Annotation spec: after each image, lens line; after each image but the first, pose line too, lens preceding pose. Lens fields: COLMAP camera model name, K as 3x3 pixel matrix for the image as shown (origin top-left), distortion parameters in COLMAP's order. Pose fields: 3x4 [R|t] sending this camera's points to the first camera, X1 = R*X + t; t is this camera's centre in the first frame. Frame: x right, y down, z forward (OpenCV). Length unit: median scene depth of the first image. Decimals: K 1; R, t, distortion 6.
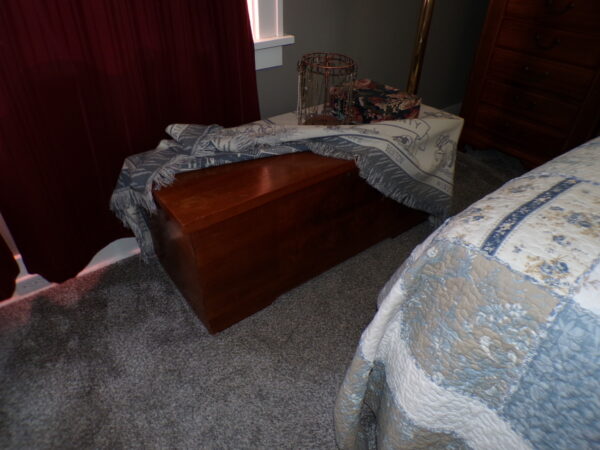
lens RADIAL K [[402.0, 0, 298.0], [0, 402.0, 226.1], [0, 0, 1]] dist [-0.042863, 0.004944]
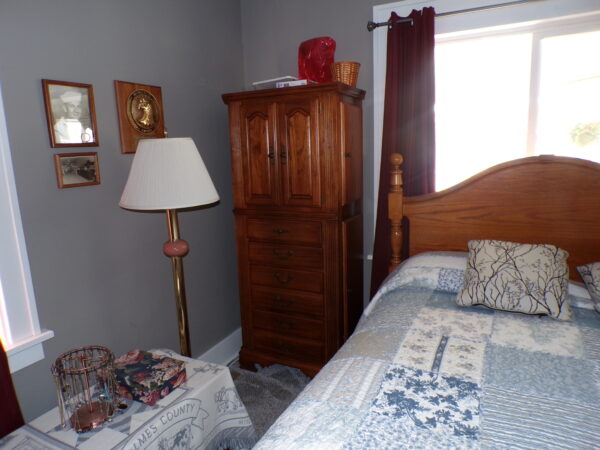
lens RADIAL K [[402.0, 0, 299.9], [0, 402.0, 225.3], [0, 0, 1]] dist [-0.042863, 0.004944]
pose [[0.892754, -0.132052, 0.430757, 0.169418], [0.311757, 0.871293, -0.379021, -0.132331], [-0.325265, 0.472664, 0.819019, -0.199558]]
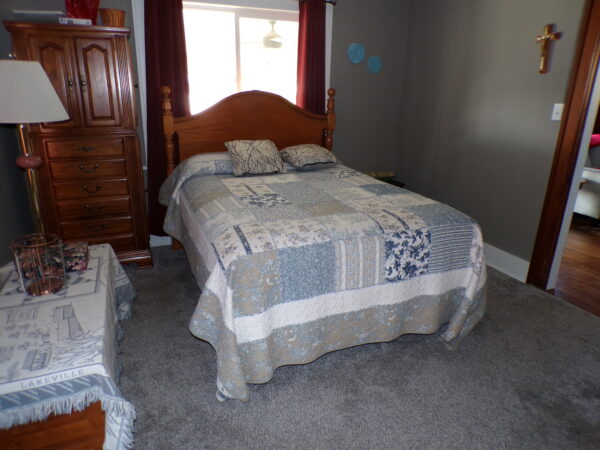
lens RADIAL K [[402.0, 0, 298.1], [0, 402.0, 223.2], [0, 0, 1]] dist [-0.042863, 0.004944]
pose [[0.232096, -0.318504, 0.919069, -0.825740], [0.579670, 0.804046, 0.132257, -0.119084], [-0.781098, 0.502061, 0.371243, -0.171592]]
